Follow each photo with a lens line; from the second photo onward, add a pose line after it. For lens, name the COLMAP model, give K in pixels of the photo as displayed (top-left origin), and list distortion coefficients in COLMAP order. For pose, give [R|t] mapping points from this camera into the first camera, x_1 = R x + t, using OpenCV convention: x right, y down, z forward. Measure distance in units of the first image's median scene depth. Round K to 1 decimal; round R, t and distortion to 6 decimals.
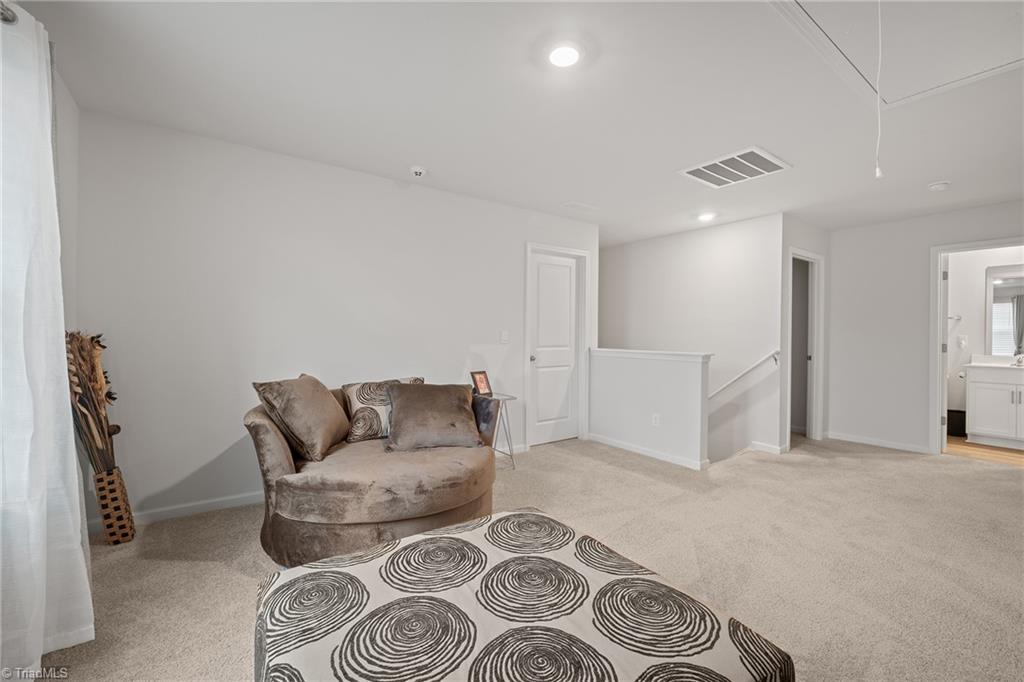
lens RADIAL K [[429.6, 0, 515.4], [0, 429.6, 336.6], [0, 0, 1]] dist [-0.000126, 0.000115]
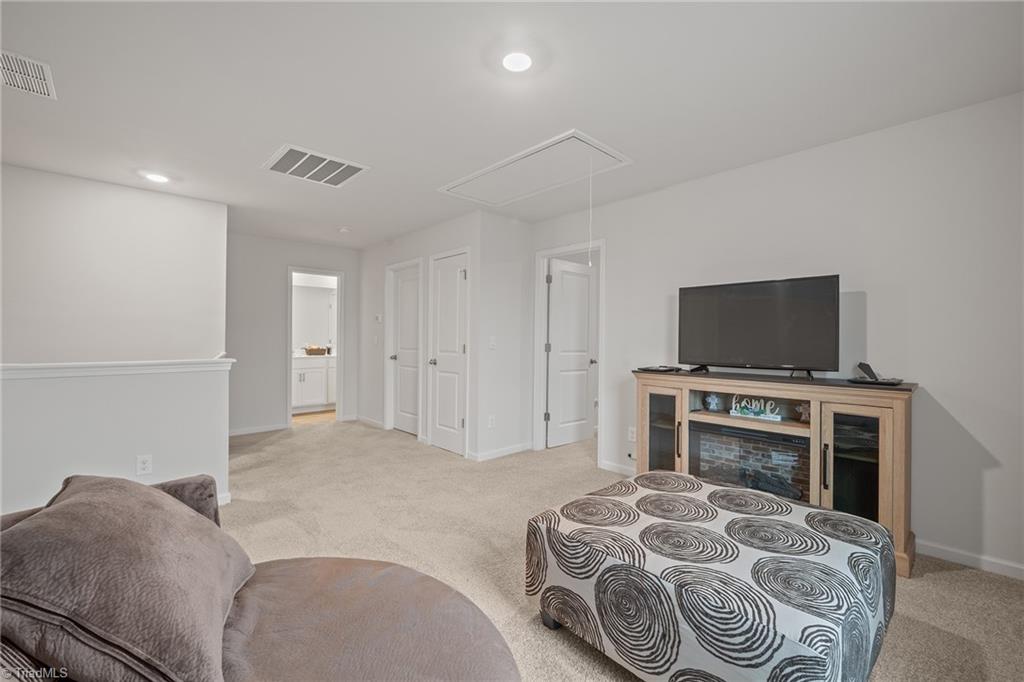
lens RADIAL K [[429.6, 0, 515.4], [0, 429.6, 336.6], [0, 0, 1]] dist [-0.000126, 0.000115]
pose [[-0.133825, -0.008851, 0.990965, -0.930936], [0.002891, 0.999952, 0.009322, -0.019749], [-0.991001, 0.004113, -0.133793, 1.194343]]
